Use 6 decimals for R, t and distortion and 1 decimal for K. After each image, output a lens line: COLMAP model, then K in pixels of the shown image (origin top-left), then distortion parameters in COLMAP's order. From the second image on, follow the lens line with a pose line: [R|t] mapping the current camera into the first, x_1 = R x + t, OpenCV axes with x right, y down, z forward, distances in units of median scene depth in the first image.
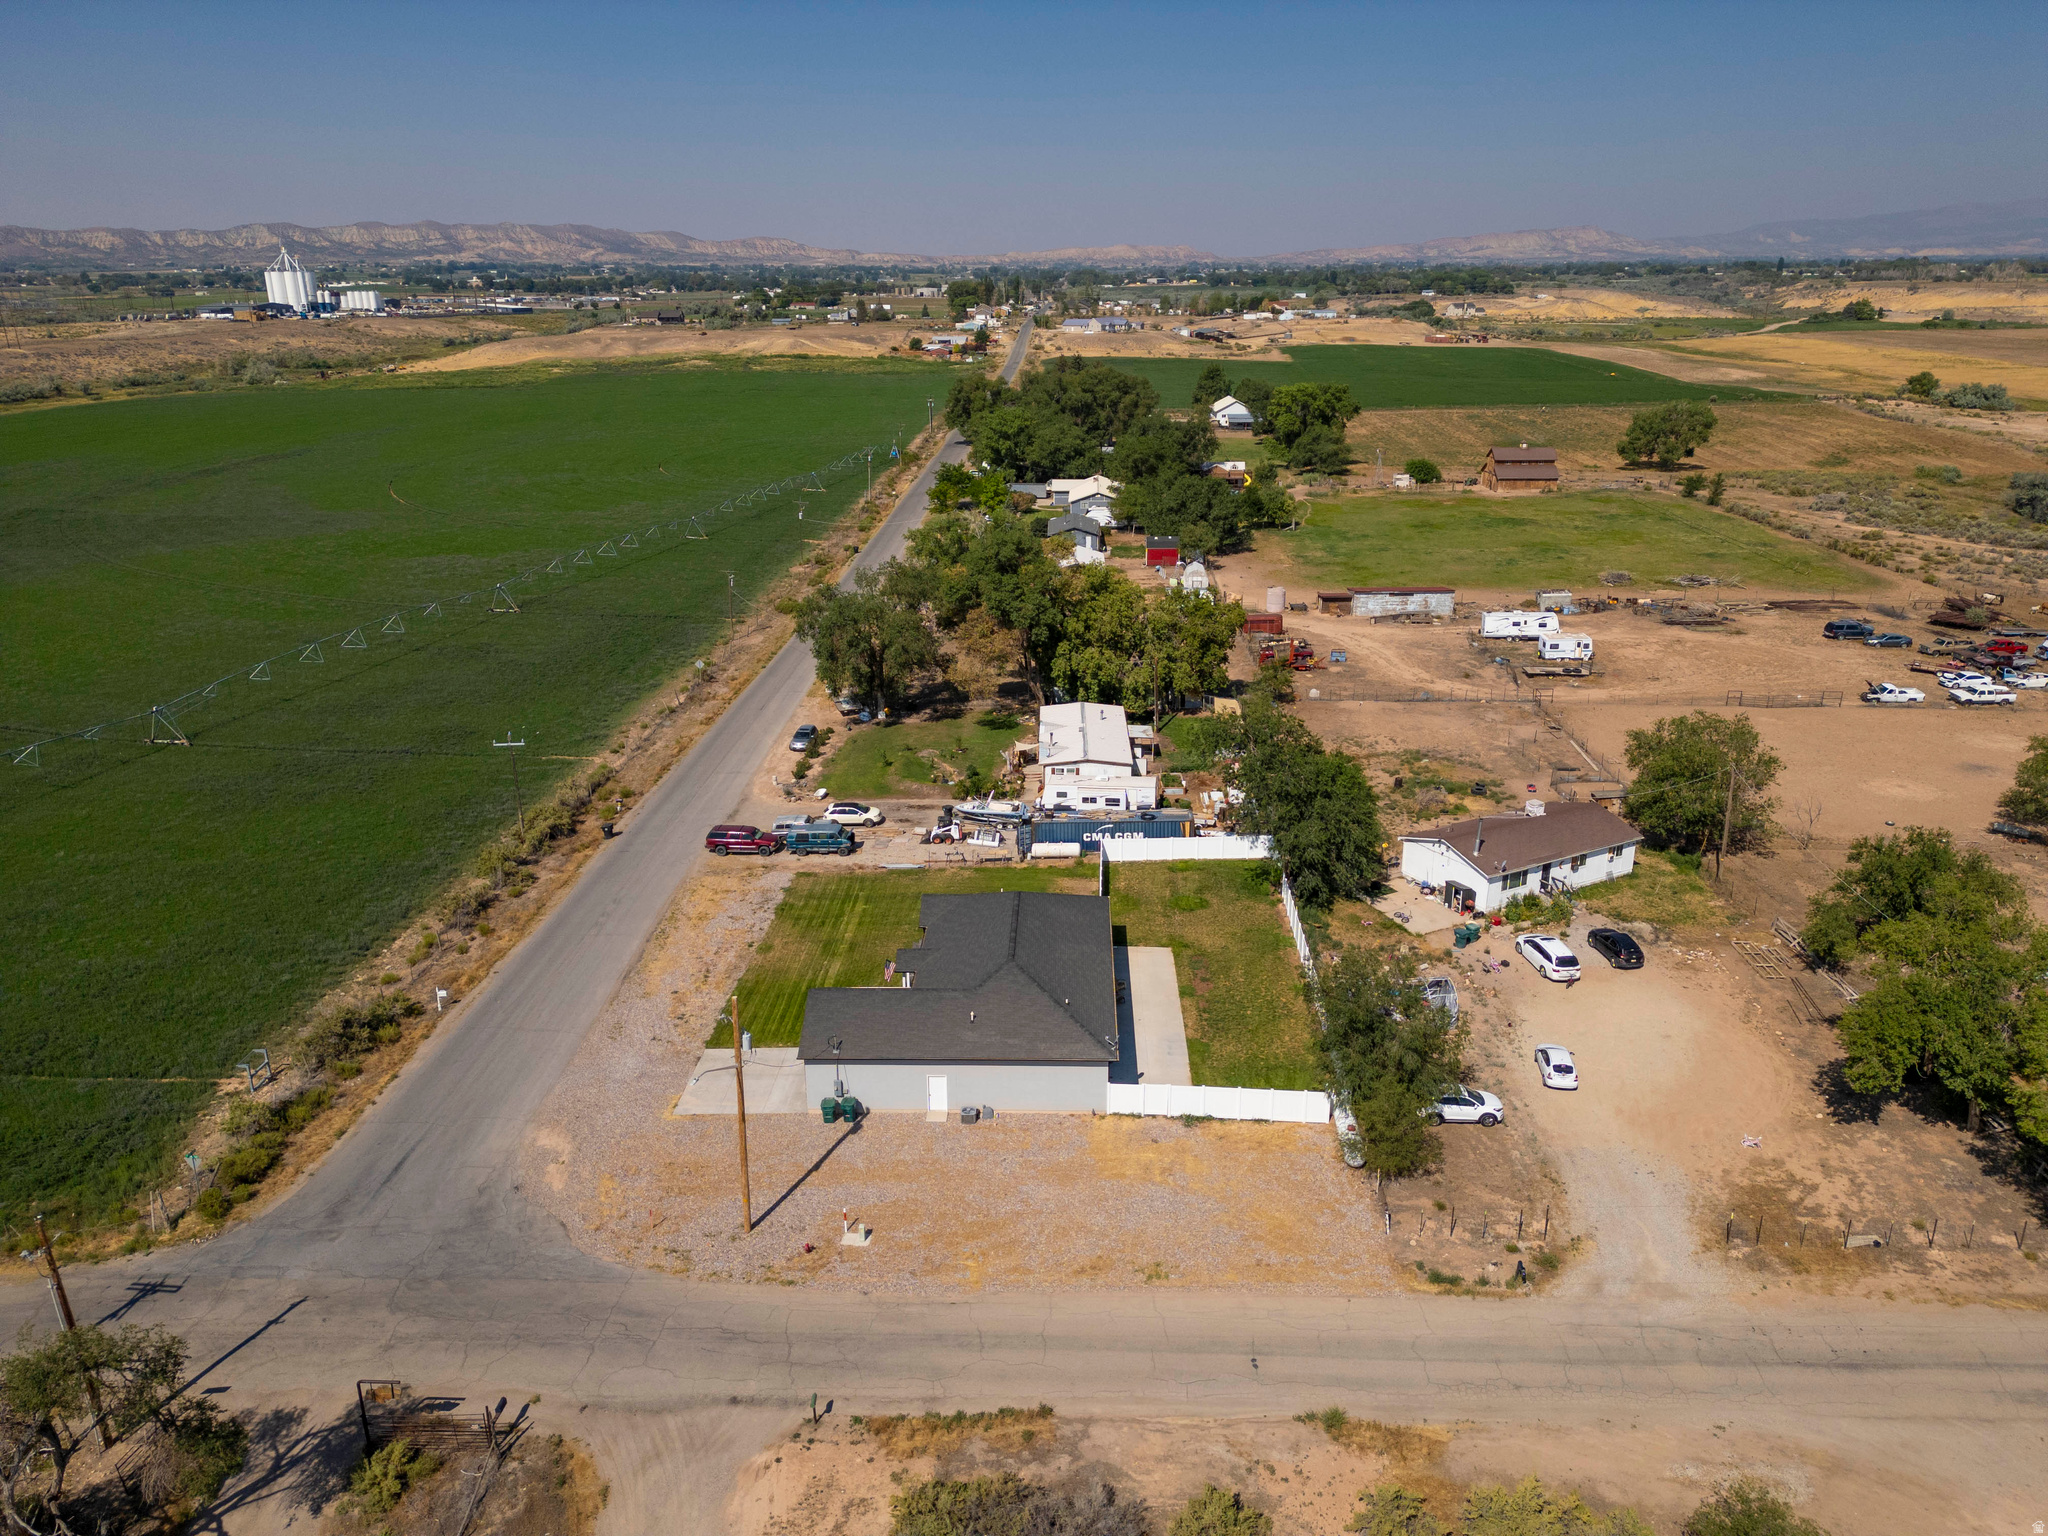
lens RADIAL K [[1427.9, 0, 1028.9], [0, 1427.9, 767.6], [0, 0, 1]] dist [0.089839, -0.095346]
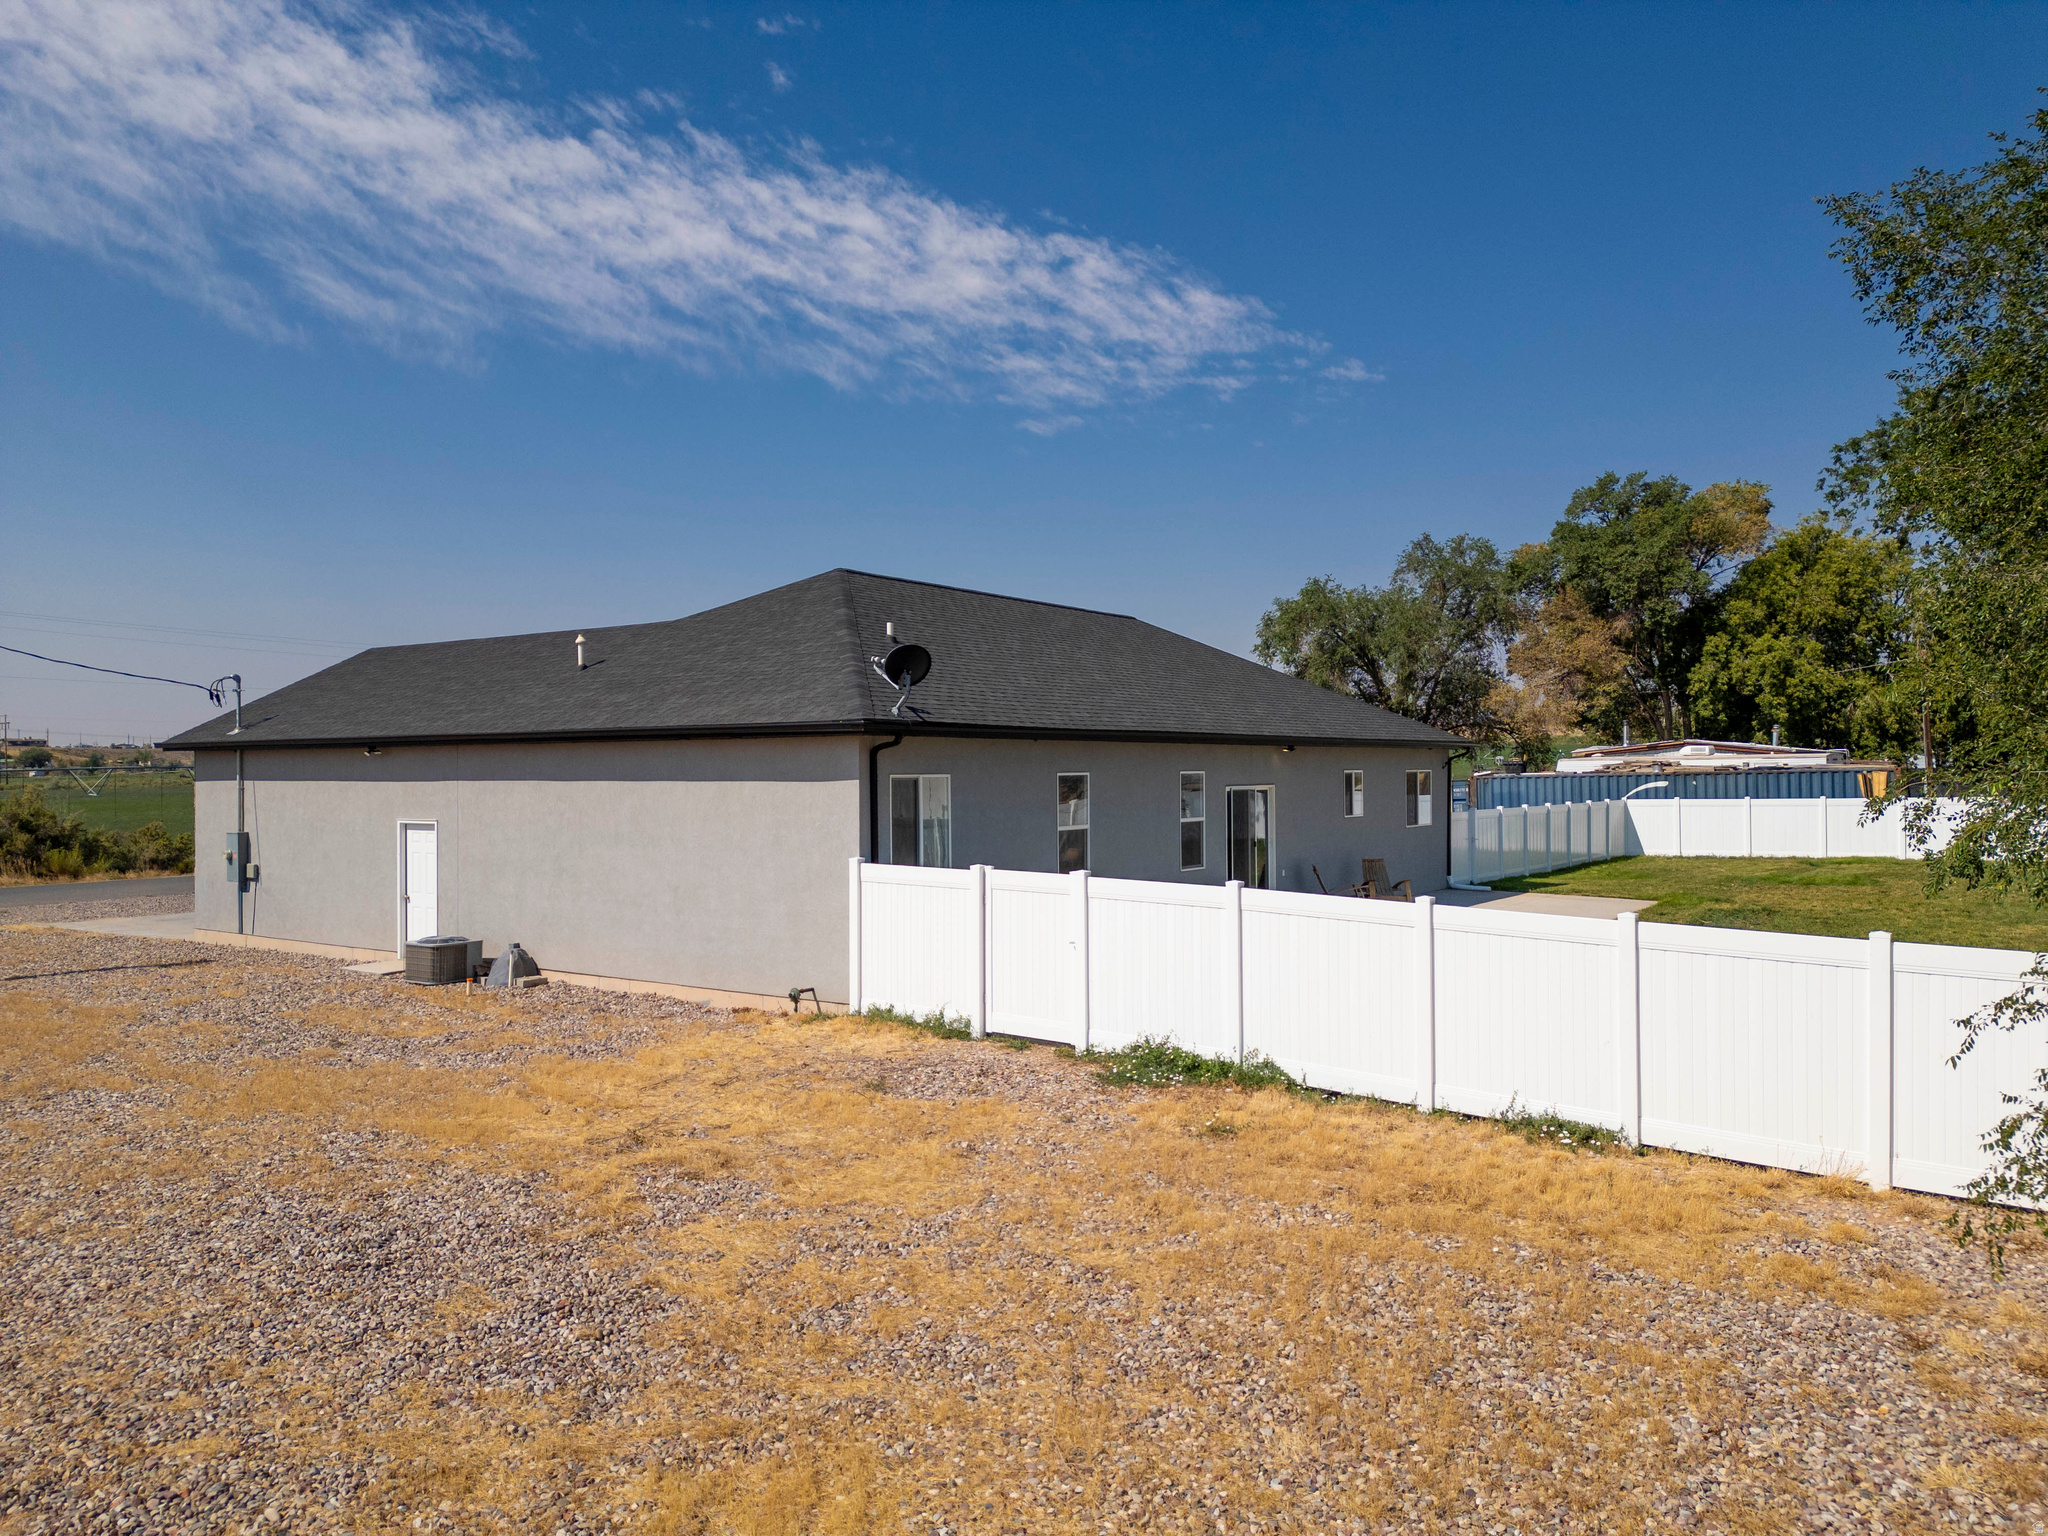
lens RADIAL K [[1427.9, 0, 1028.9], [0, 1427.9, 767.6], [0, 0, 1]] dist [0.089839, -0.095346]
pose [[0.829623, 0.001346, -0.558323, 0.138778], [-0.175670, 0.949839, -0.258740, 0.176005], [0.529968, 0.312737, 0.788244, 0.561403]]
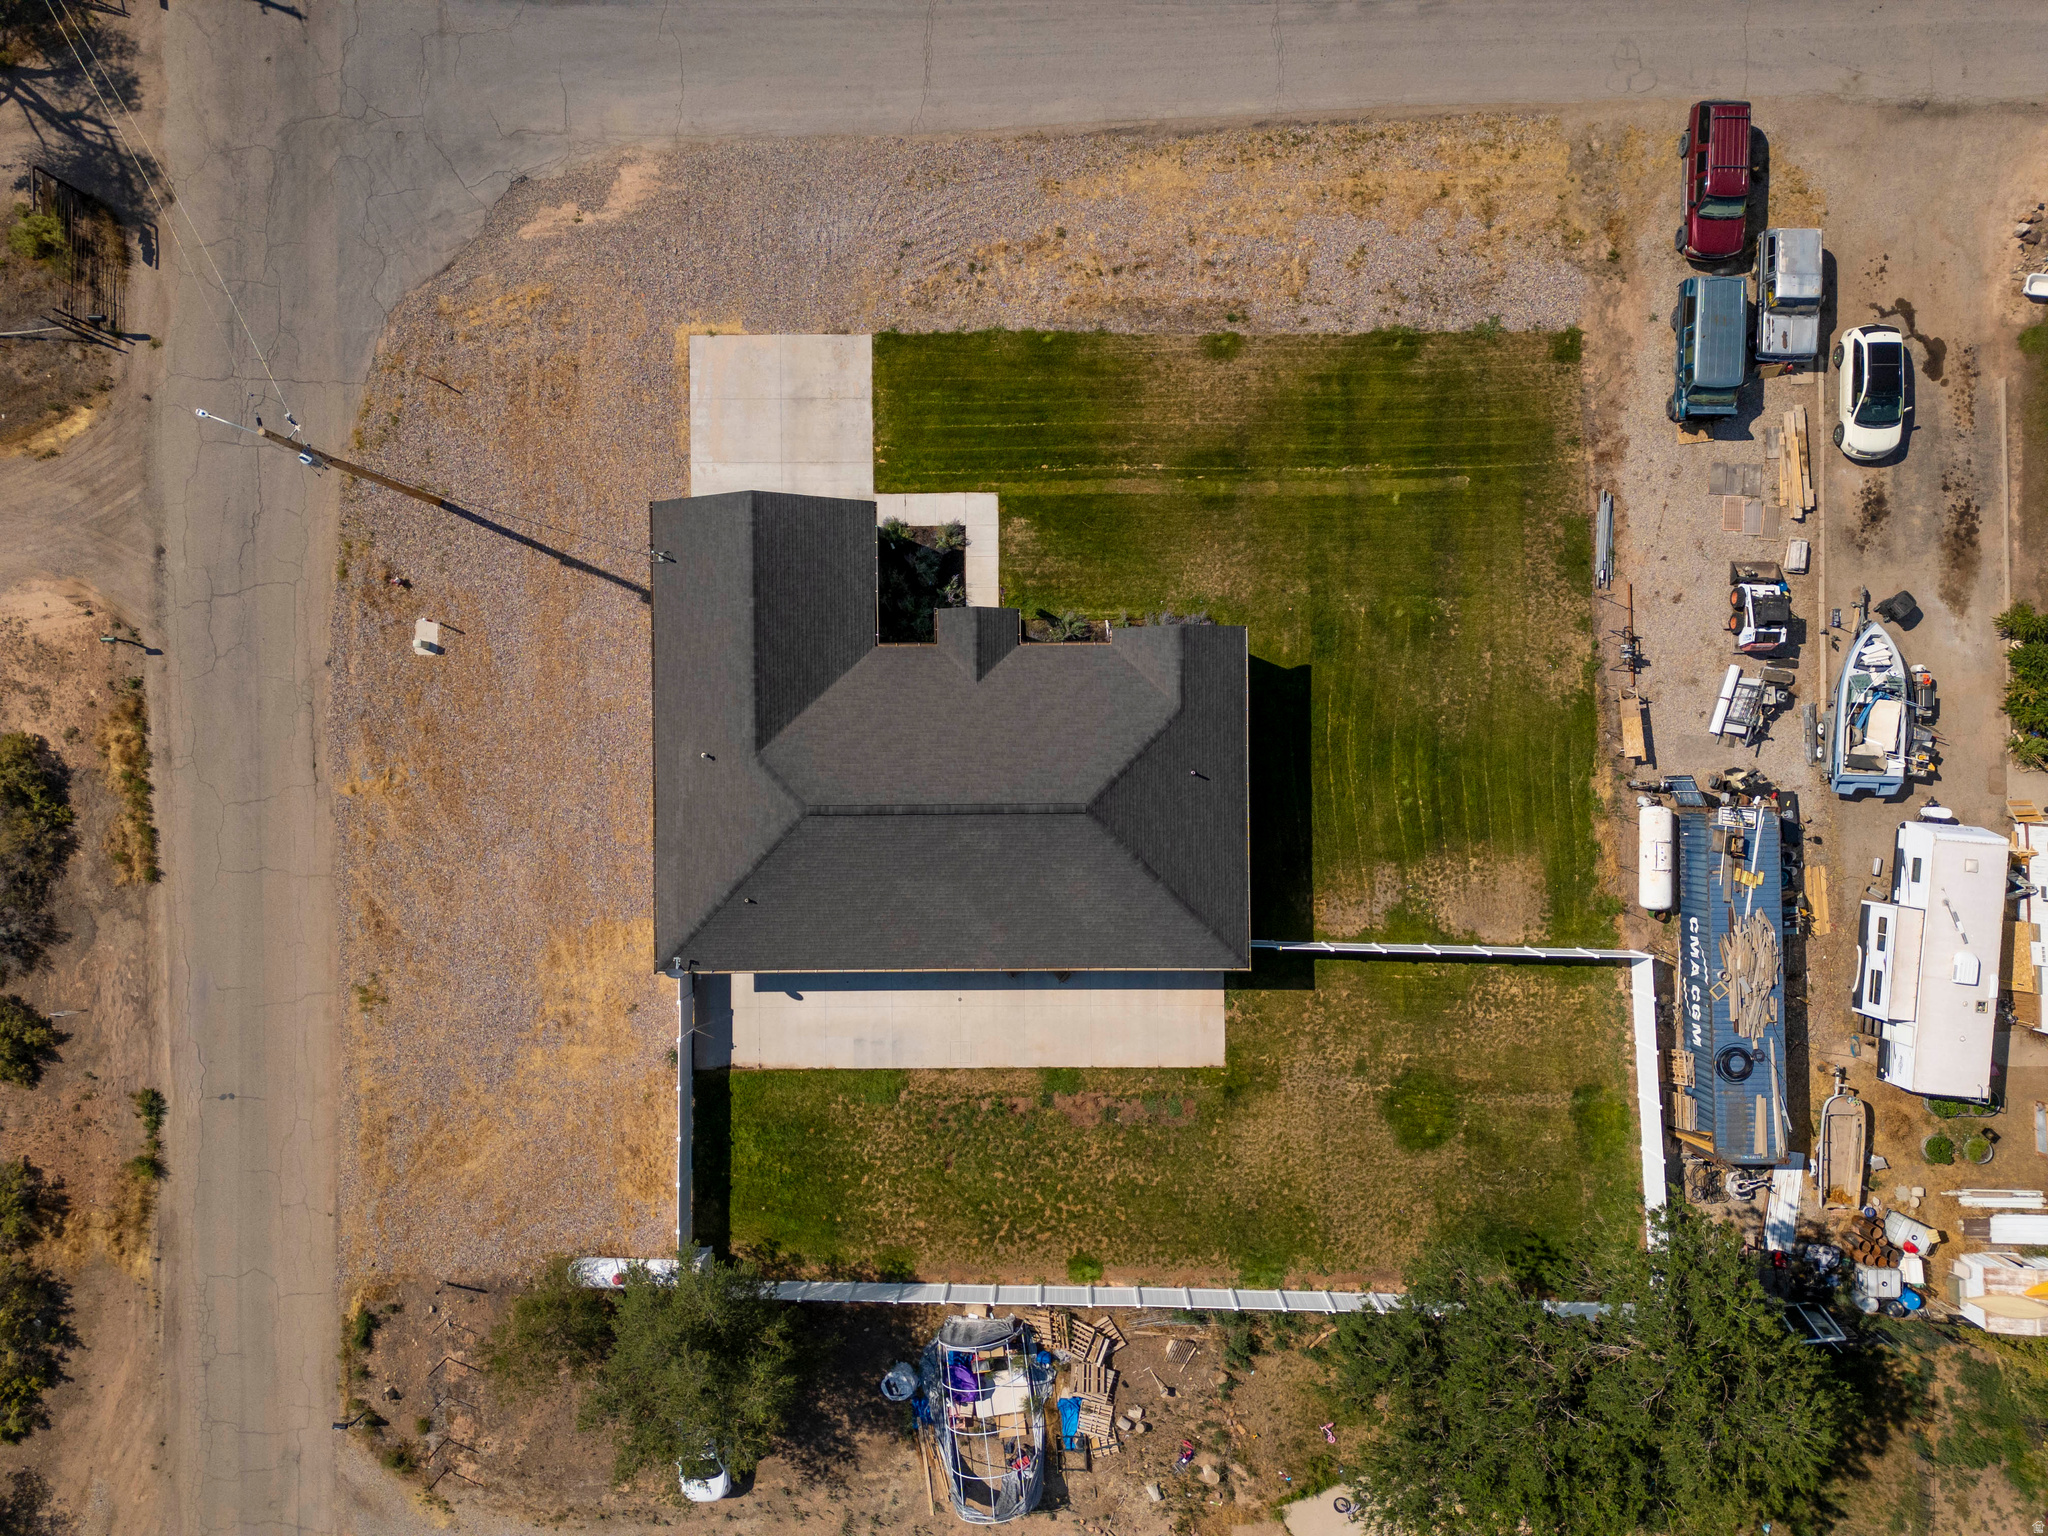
lens RADIAL K [[1360.2, 0, 1024.0], [0, 1360.2, 768.0], [0, 0, 1]] dist [0.042897, -0.020923]
pose [[0.040919, 0.999092, 0.011874, -0.024224], [-0.296089, 0.000775, 0.955160, -0.312802], [0.954284, -0.042600, 0.295851, 0.653280]]
